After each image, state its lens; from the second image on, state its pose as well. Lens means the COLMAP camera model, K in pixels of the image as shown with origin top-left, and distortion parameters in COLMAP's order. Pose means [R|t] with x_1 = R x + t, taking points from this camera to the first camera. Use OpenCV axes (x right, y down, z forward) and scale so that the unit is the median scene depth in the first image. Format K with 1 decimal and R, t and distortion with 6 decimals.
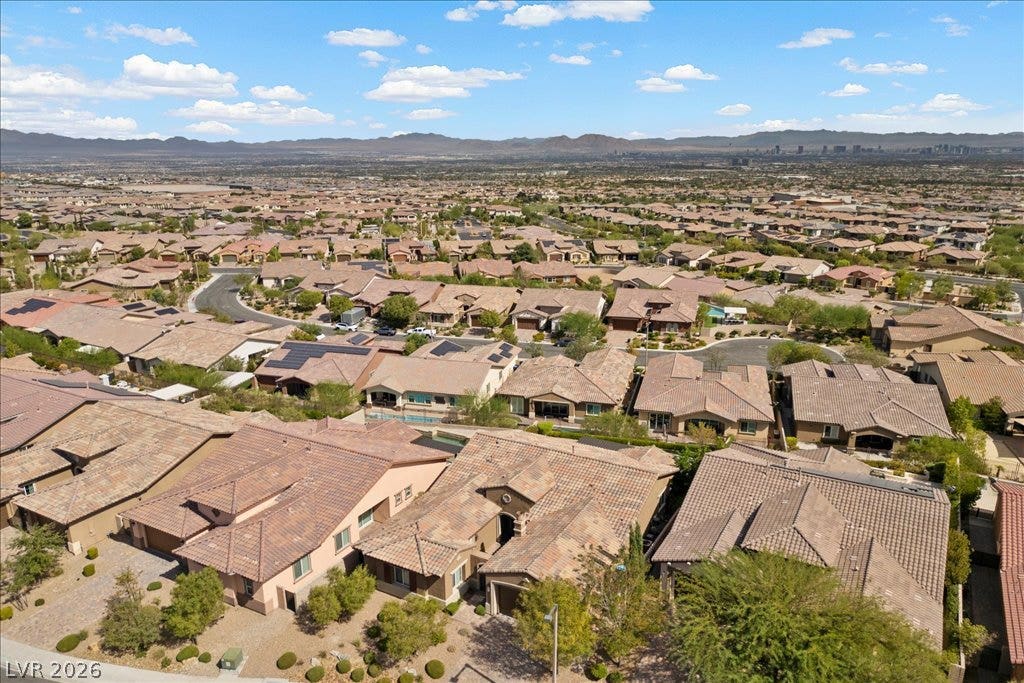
lens RADIAL K [[717.5, 0, 510.8], [0, 717.5, 367.2], [0, 0, 1]] dist [0.081056, -0.081918]
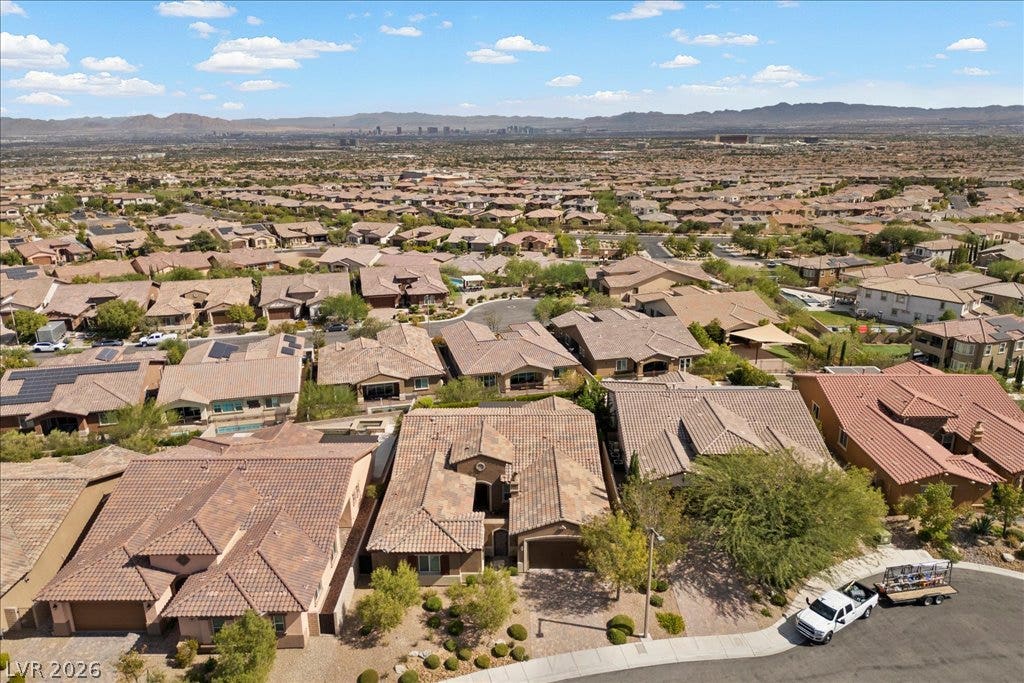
lens RADIAL K [[719.9, 0, 509.3], [0, 719.9, 340.2], [0, 0, 1]] dist [0.076300, -0.078585]
pose [[0.872575, -0.145135, 0.466421, -0.224419], [0.149951, 0.988325, 0.027007, -0.009811], [-0.464895, 0.046375, 0.884151, 0.030987]]
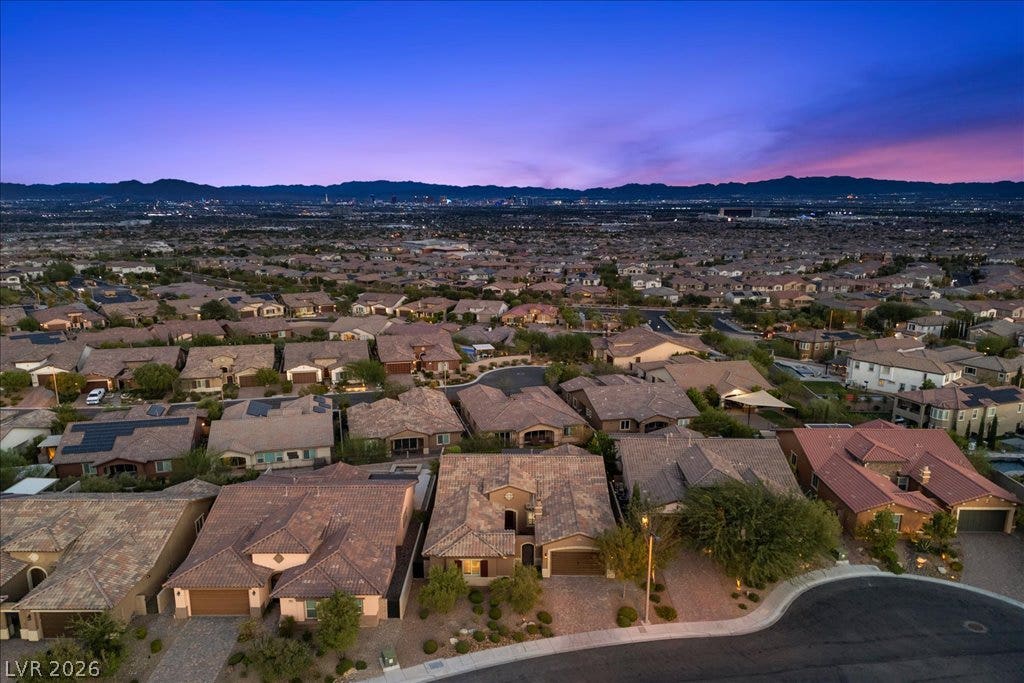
lens RADIAL K [[754.6, 0, 512.2], [0, 754.6, 371.7], [0, 0, 1]] dist [0.081300, -0.081474]
pose [[0.869742, -0.108630, 0.481403, -0.318396], [0.140802, 0.989549, -0.031090, 0.006160], [-0.472995, 0.094823, 0.875948, -0.085269]]
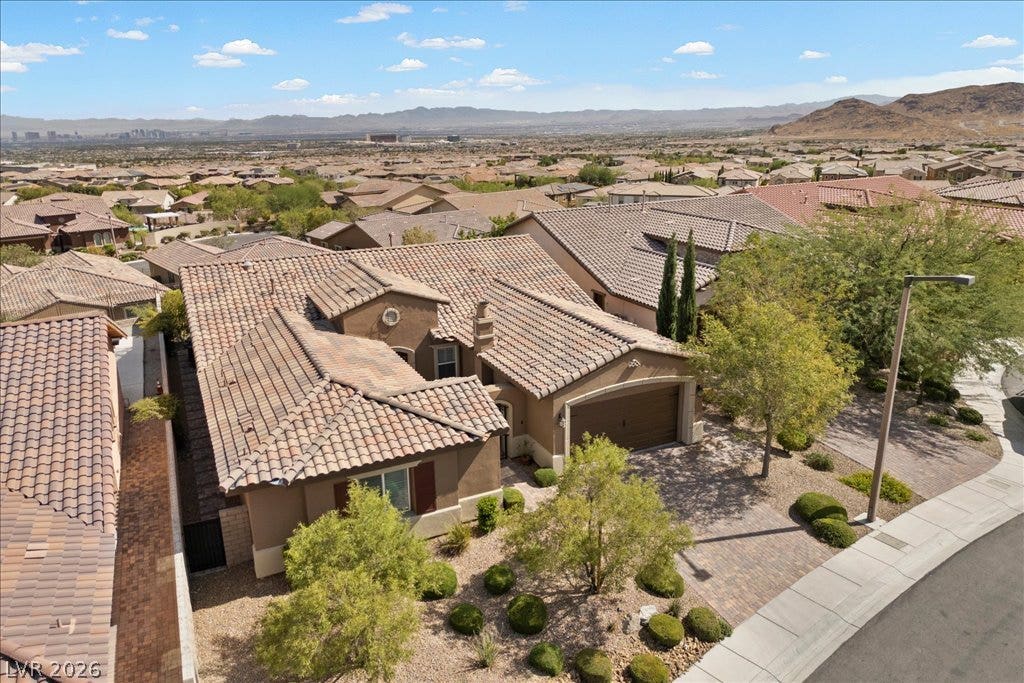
lens RADIAL K [[719.9, 0, 509.3], [0, 719.9, 340.2], [0, 0, 1]] dist [0.076300, -0.078585]
pose [[0.566005, -0.247083, 0.786504, -0.193425], [0.260388, 0.958772, 0.113814, 0.085458], [-0.782200, 0.140377, 0.607007, 0.329163]]
